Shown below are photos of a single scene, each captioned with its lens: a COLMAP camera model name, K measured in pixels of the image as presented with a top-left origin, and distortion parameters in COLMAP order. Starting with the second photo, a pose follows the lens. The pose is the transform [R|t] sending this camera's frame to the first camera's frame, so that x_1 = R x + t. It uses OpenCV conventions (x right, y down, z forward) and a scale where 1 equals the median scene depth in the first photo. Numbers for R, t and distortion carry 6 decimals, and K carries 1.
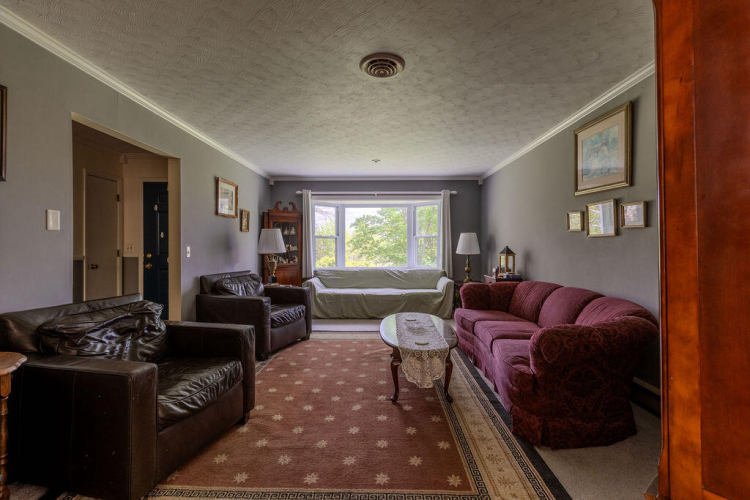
lens RADIAL K [[338.7, 0, 372.5], [0, 338.7, 245.3], [0, 0, 1]] dist [0.001029, -0.002910]
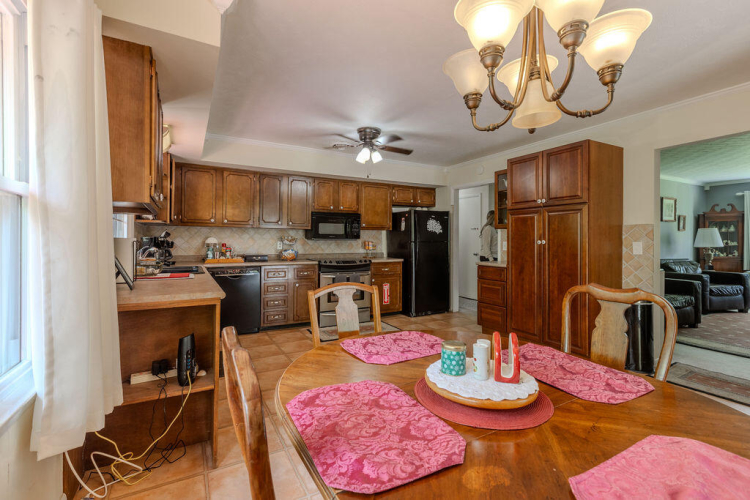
lens RADIAL K [[338.7, 0, 370.4], [0, 338.7, 242.5], [0, 0, 1]] dist [0.001029, -0.002910]
pose [[0.491341, 0.003887, -0.870958, 0.183504], [0.001131, 0.999986, 0.005101, -0.002114], [0.870966, -0.003492, 0.491330, -0.720561]]
